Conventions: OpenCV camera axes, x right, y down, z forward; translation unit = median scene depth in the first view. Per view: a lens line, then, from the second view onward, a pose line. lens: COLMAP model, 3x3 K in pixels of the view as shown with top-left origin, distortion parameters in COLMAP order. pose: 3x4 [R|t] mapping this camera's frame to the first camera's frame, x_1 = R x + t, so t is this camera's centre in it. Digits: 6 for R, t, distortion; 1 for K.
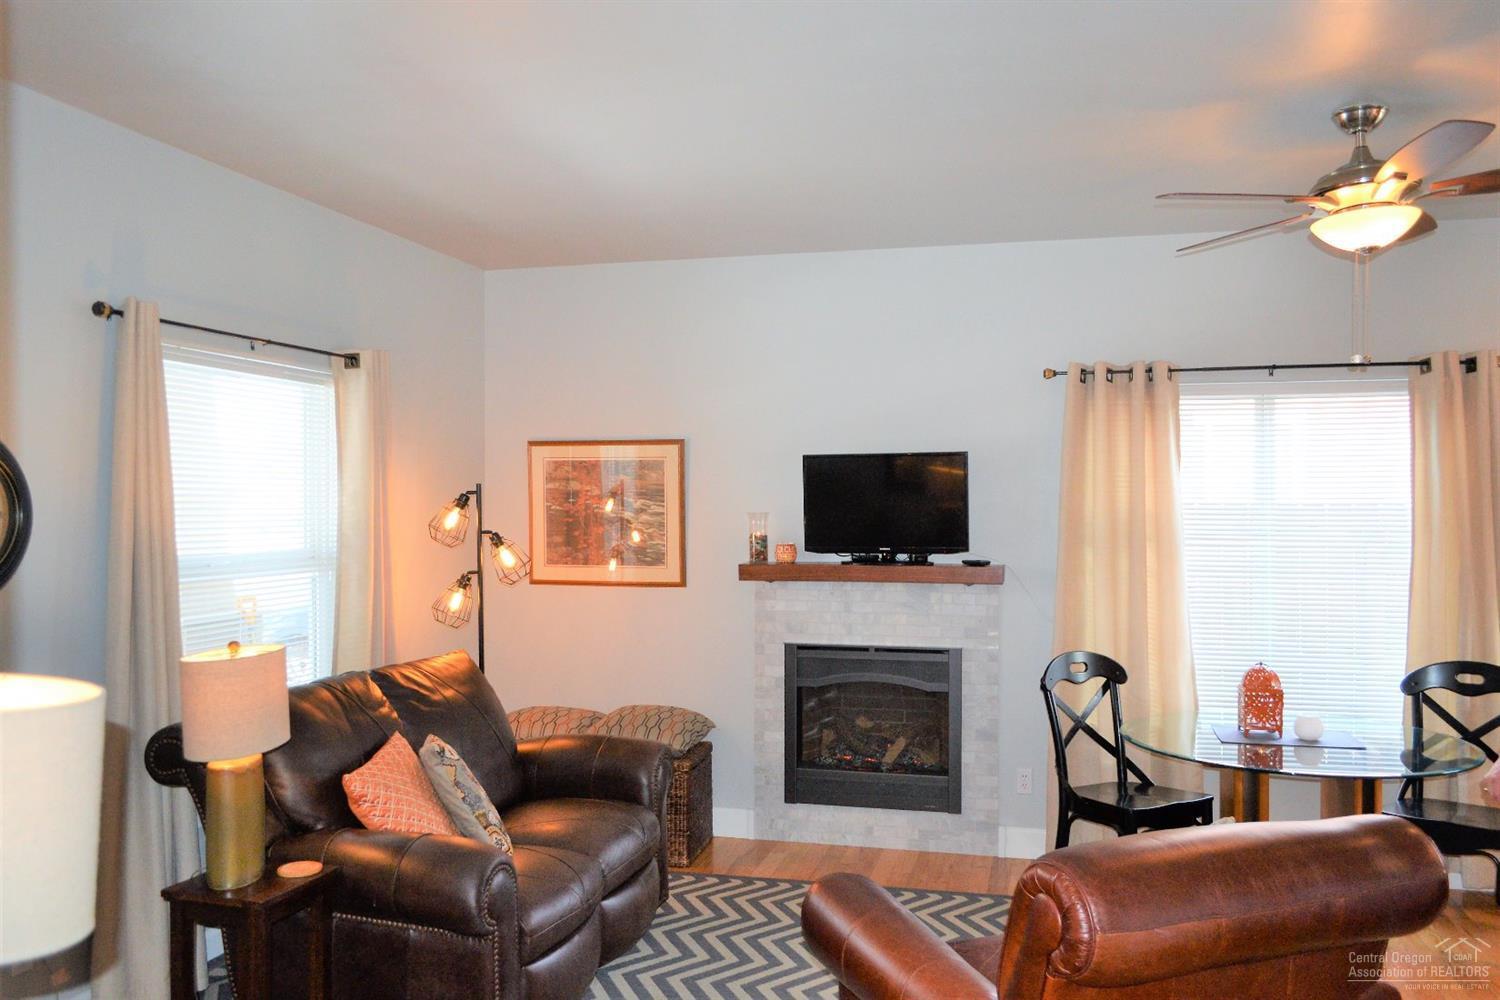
lens RADIAL K [[1202.9, 0, 753.6], [0, 1202.9, 515.1], [0, 0, 1]] dist [-0.006523, -0.003245]
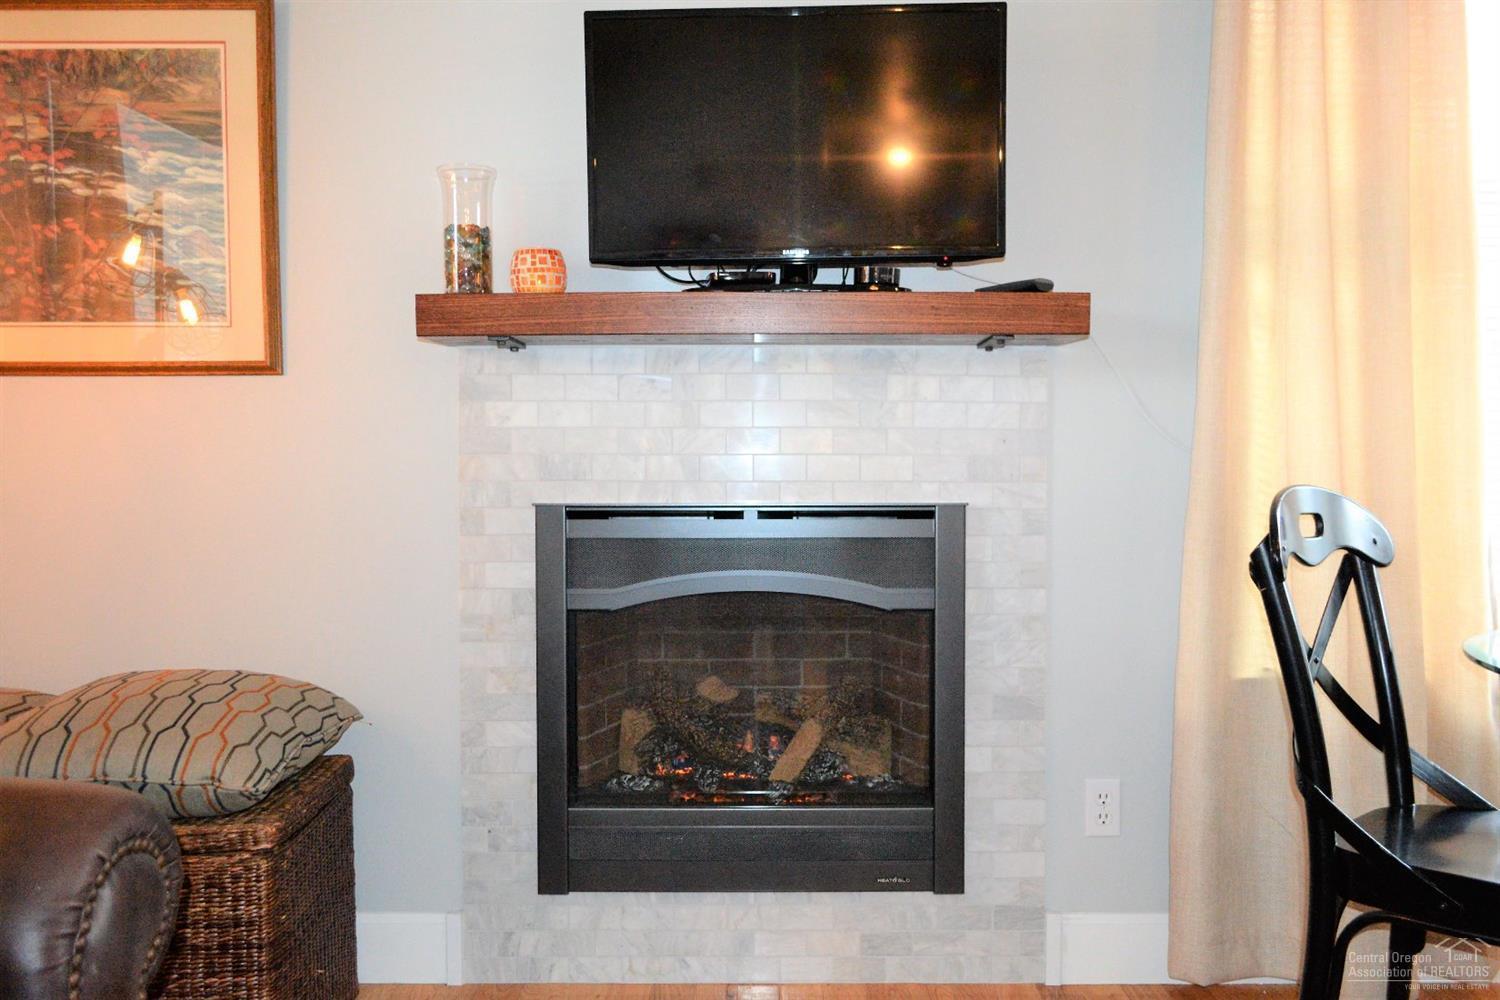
lens RADIAL K [[1202.9, 0, 753.6], [0, 1202.9, 515.1], [0, 0, 1]] dist [-0.006523, -0.003245]
pose [[0.968118, -0.009223, 0.250325, -0.004793], [0.002464, 0.999624, 0.027302, 0.101468], [-0.250483, -0.025815, 0.967777, 0.601337]]
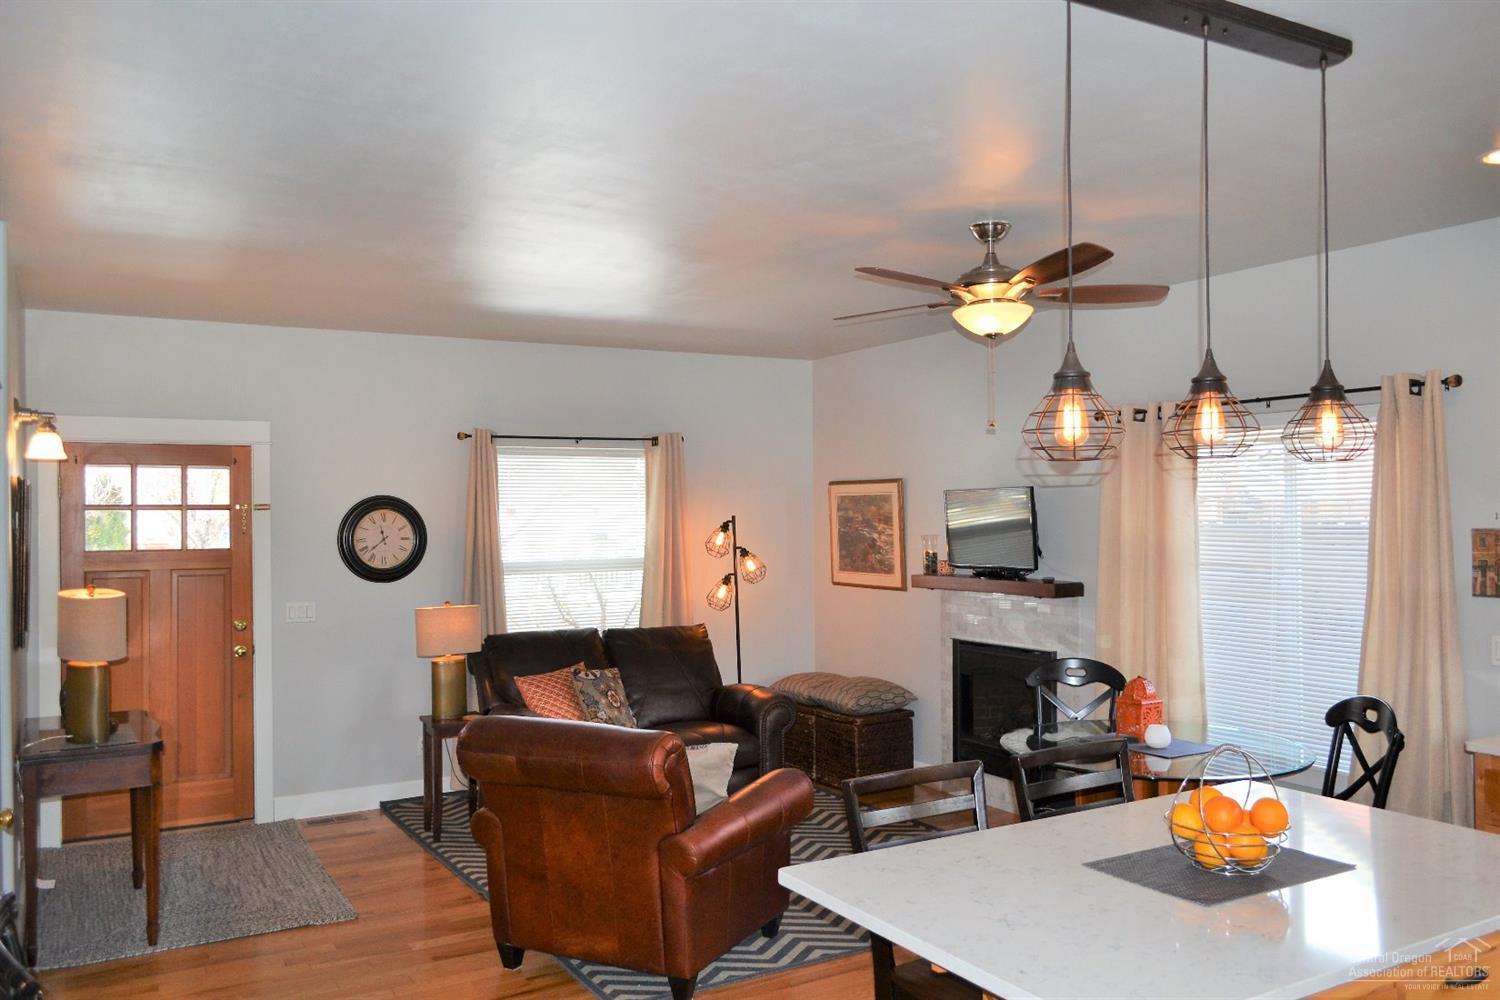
lens RADIAL K [[1173.6, 0, 744.7], [0, 1173.6, 521.0], [0, 0, 1]] dist [0.006331, 0.001995]
pose [[0.699313, -0.000623, -0.714815, 0.774599], [0.002145, 0.999997, 0.001228, -0.019555], [0.714812, -0.002392, 0.699313, -0.020491]]
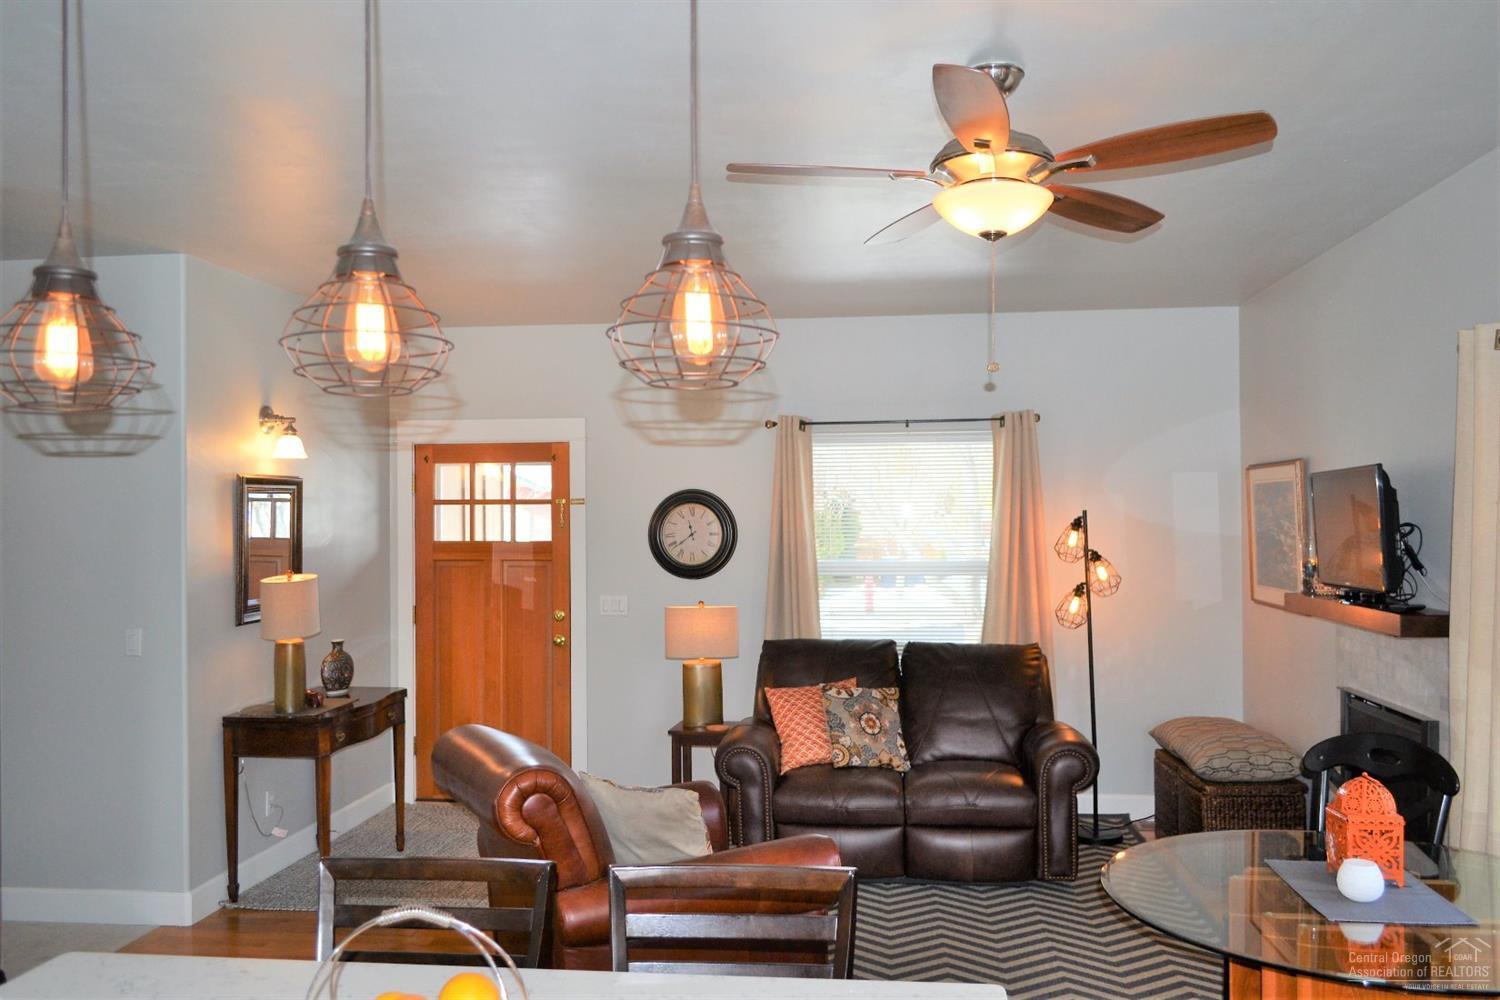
lens RADIAL K [[1202.9, 0, 753.6], [0, 1202.9, 515.1], [0, 0, 1]] dist [-0.006523, -0.003245]
pose [[0.147204, -0.004683, -0.989095, 0.846382], [-0.002752, 0.999983, -0.005144, -0.013145], [0.989102, 0.003479, 0.147189, 0.458144]]
